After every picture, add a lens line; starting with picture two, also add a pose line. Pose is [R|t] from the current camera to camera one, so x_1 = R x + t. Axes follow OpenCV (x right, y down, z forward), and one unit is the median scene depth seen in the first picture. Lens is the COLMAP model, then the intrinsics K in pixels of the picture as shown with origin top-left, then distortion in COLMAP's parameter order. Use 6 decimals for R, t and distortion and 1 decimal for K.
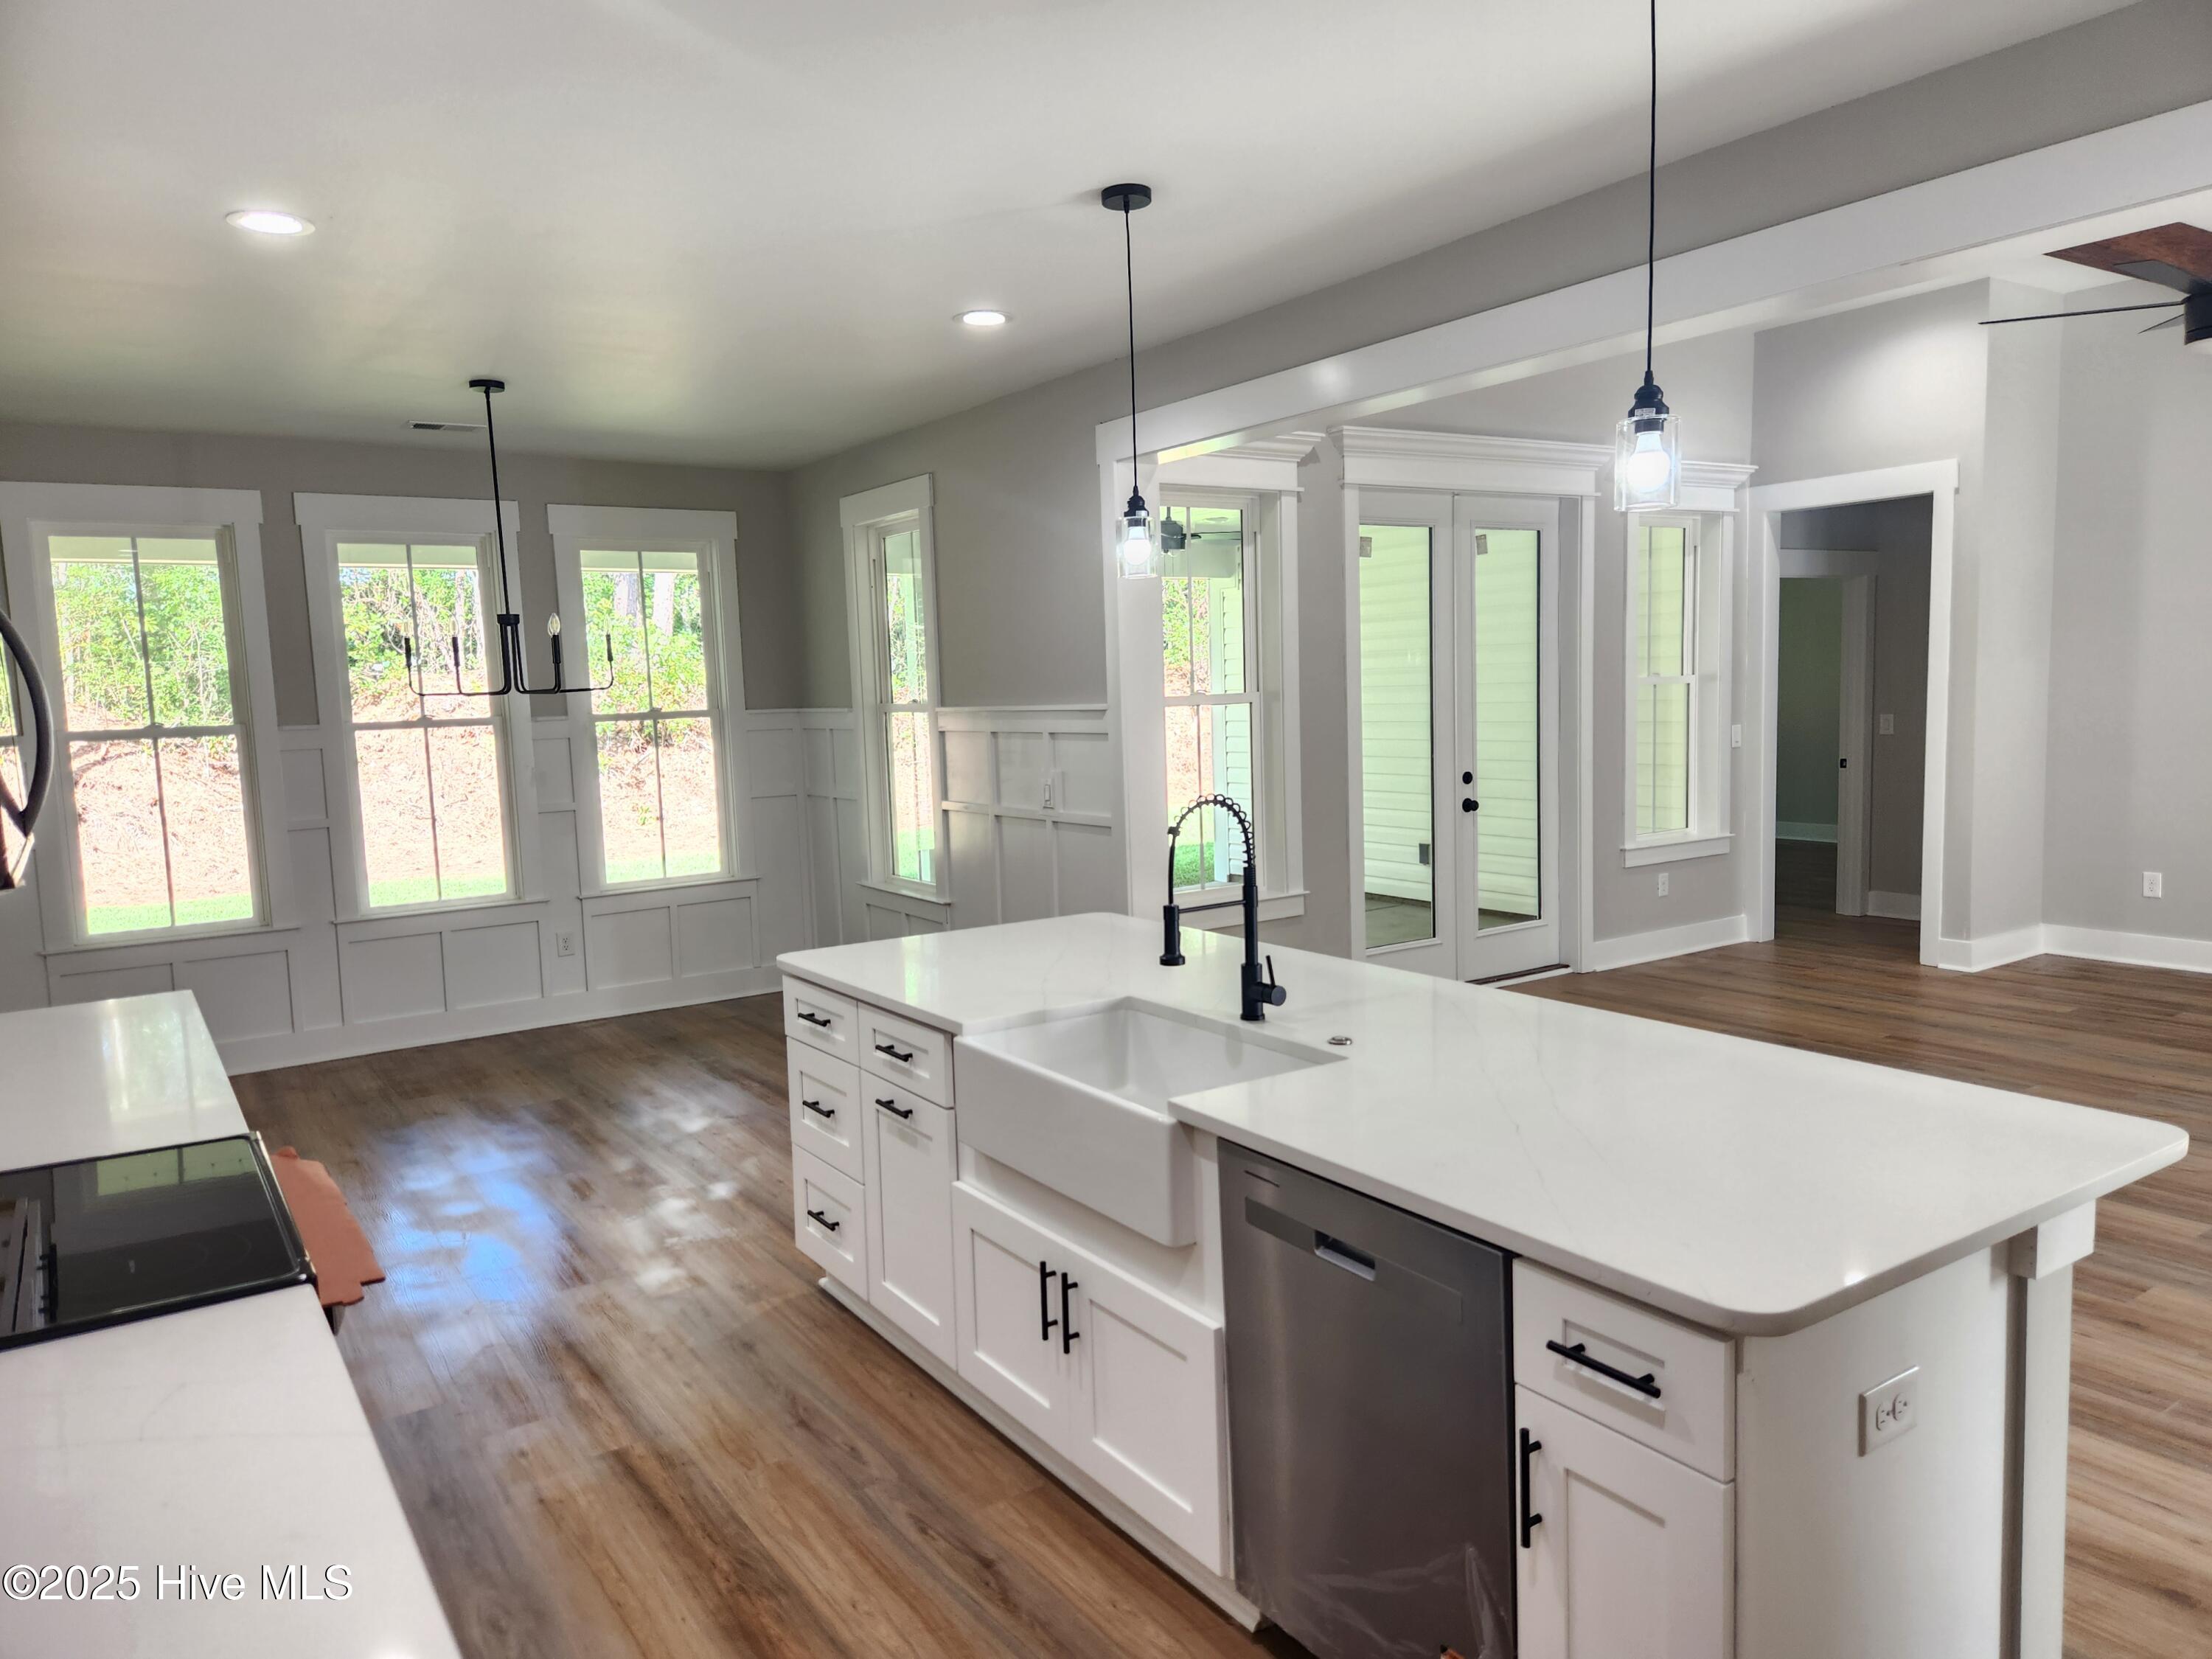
lens RADIAL K [[1500.0, 0, 1088.1], [0, 1500.0, 822.3], [0, 0, 1]] dist [0.041814, -0.019968]
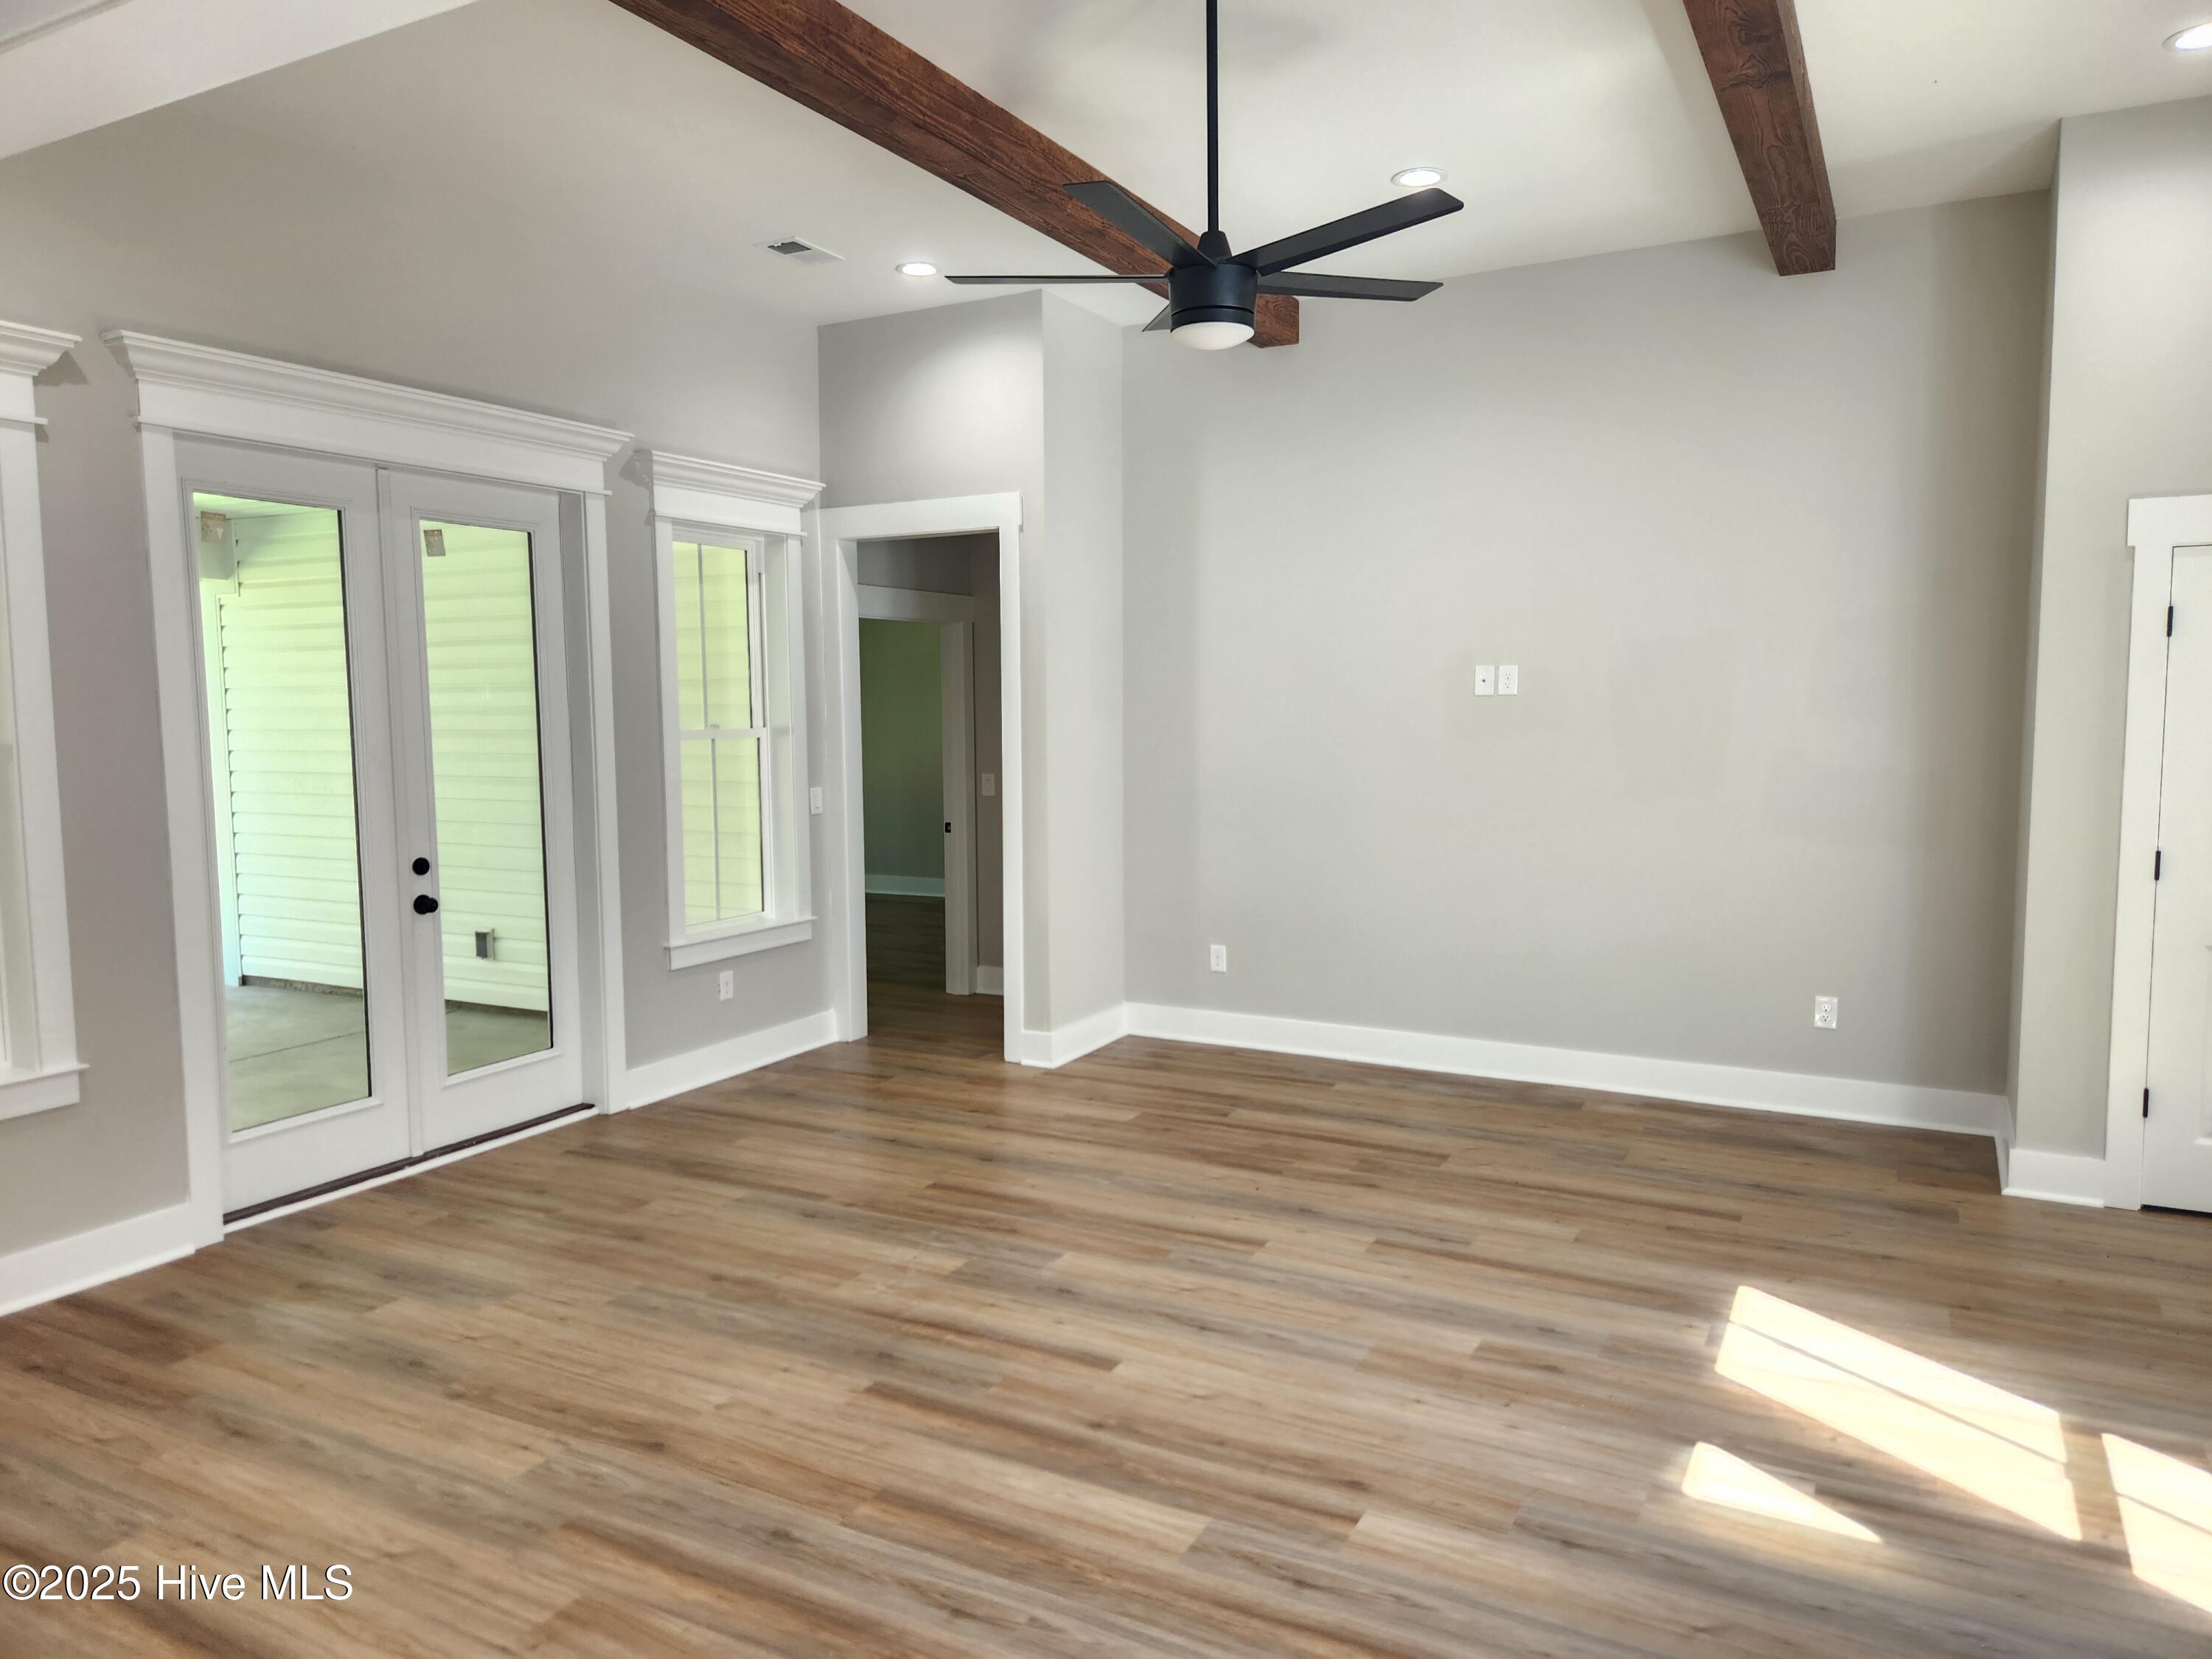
lens RADIAL K [[1500.0, 0, 1106.7], [0, 1500.0, 831.9], [0, 0, 1]] dist [0.041814, -0.019968]
pose [[0.878276, -0.014969, 0.477919, 0.180956], [0.023679, 0.999645, -0.012205, -0.027365], [-0.477567, 0.022036, 0.878319, 0.195596]]
